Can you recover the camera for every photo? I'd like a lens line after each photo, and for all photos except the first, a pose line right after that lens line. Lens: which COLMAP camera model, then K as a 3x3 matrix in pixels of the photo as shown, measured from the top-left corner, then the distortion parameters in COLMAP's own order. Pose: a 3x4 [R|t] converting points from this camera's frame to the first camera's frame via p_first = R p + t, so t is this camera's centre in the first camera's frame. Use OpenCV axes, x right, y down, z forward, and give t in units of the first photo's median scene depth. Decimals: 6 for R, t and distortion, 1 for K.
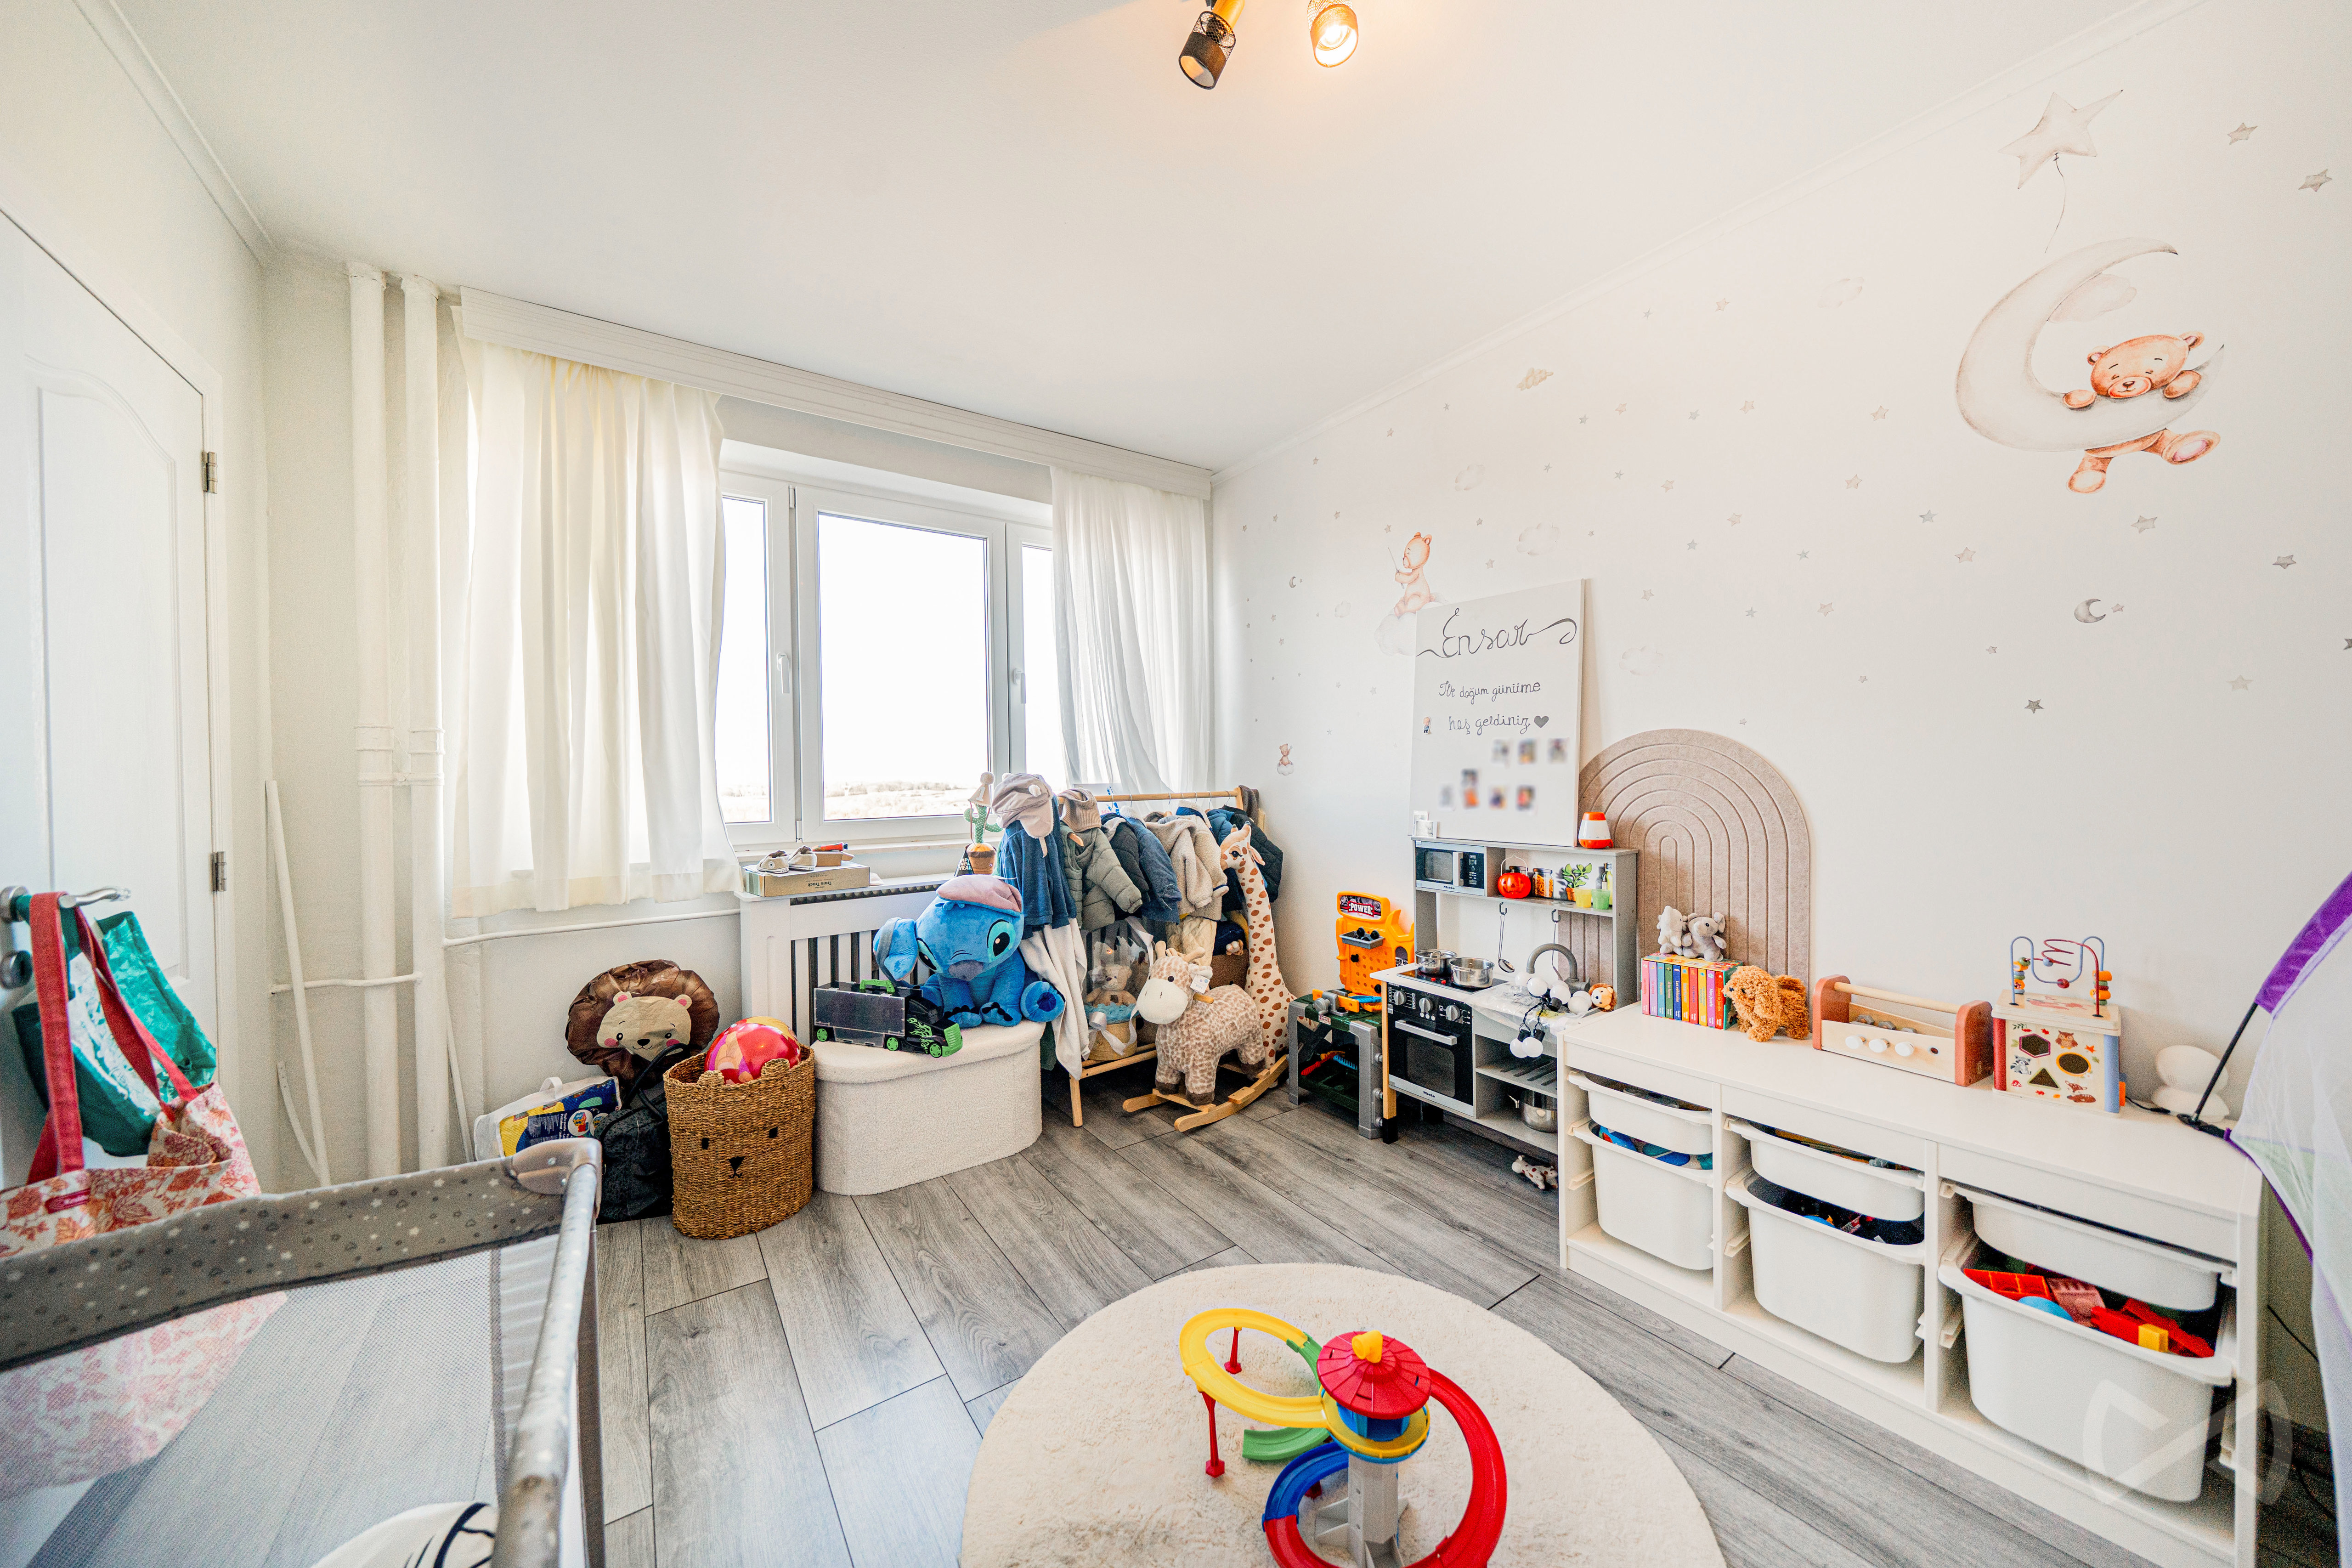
lens RADIAL K [[805.7, 0, 1175.5], [0, 805.7, 780.0], [0, 0, 1]] dist [-0.003192, -0.000405]
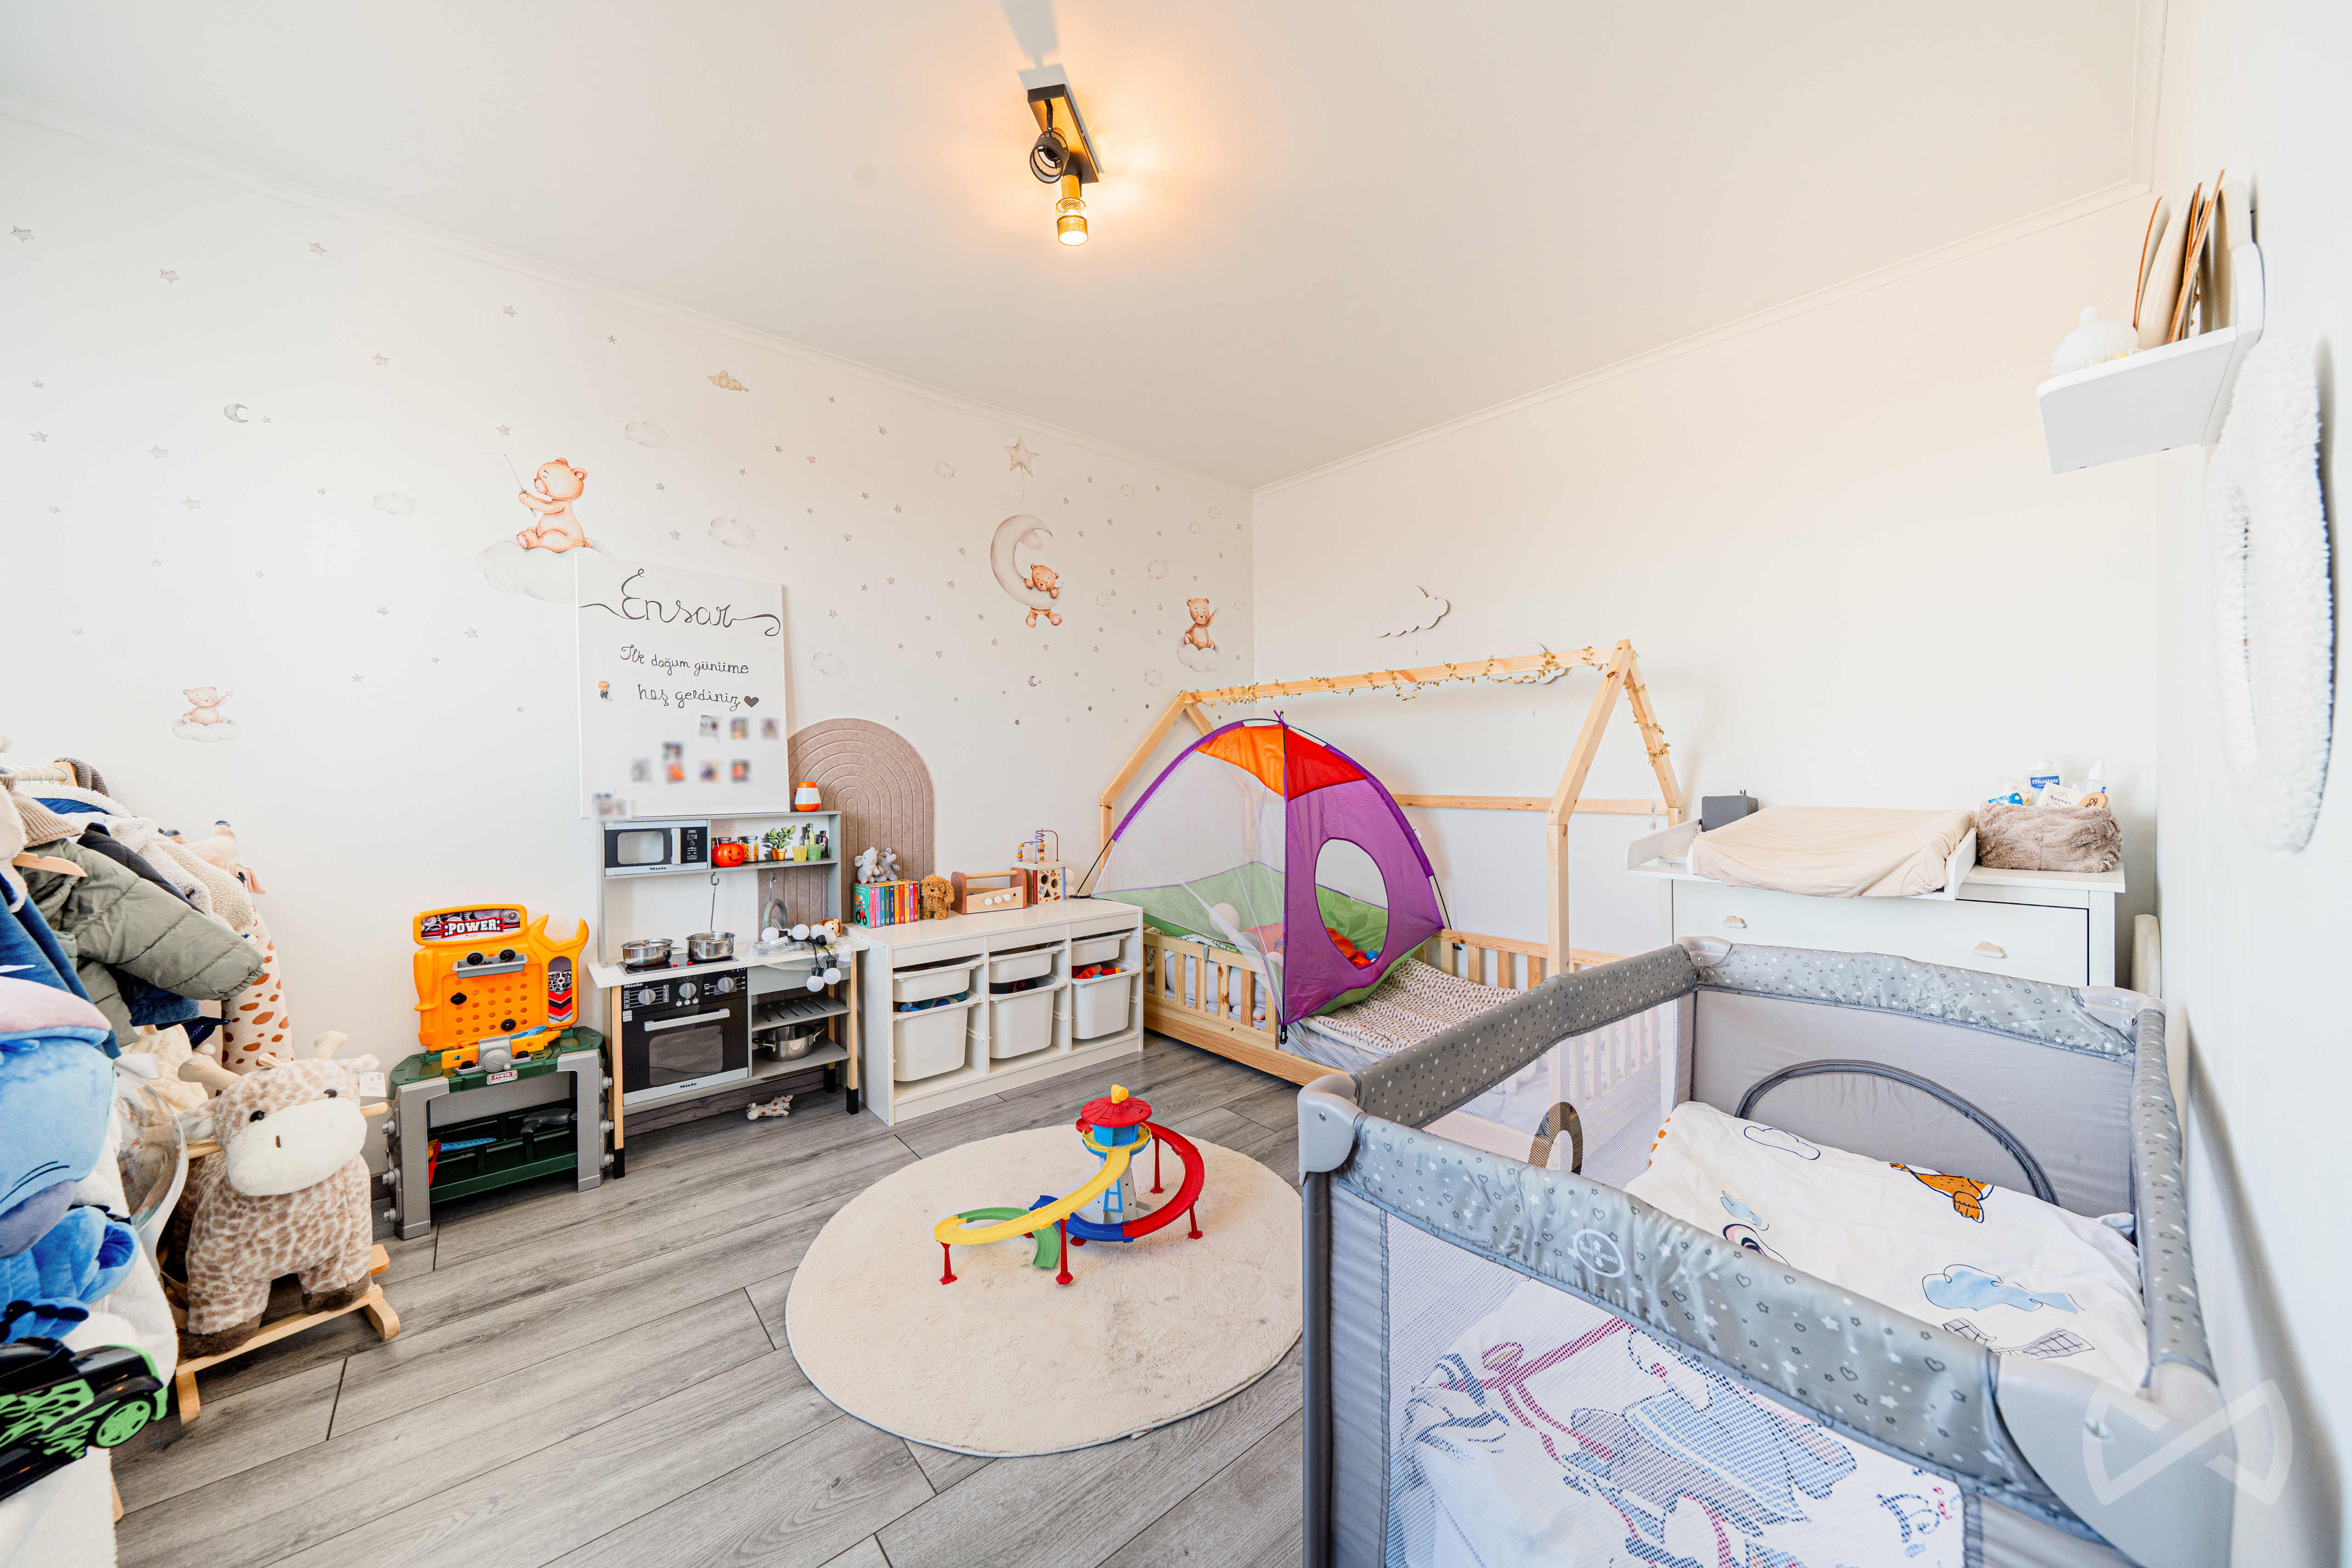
lens RADIAL K [[805.7, 0, 1175.0], [0, 805.7, 776.4], [0, 0, 1]] dist [-0.003192, -0.000405]
pose [[-0.102154, 0.010466, 0.994714, -0.696783], [0.017069, 0.999816, -0.008767, 0.048865], [-0.994622, 0.016083, -0.102314, 0.537766]]
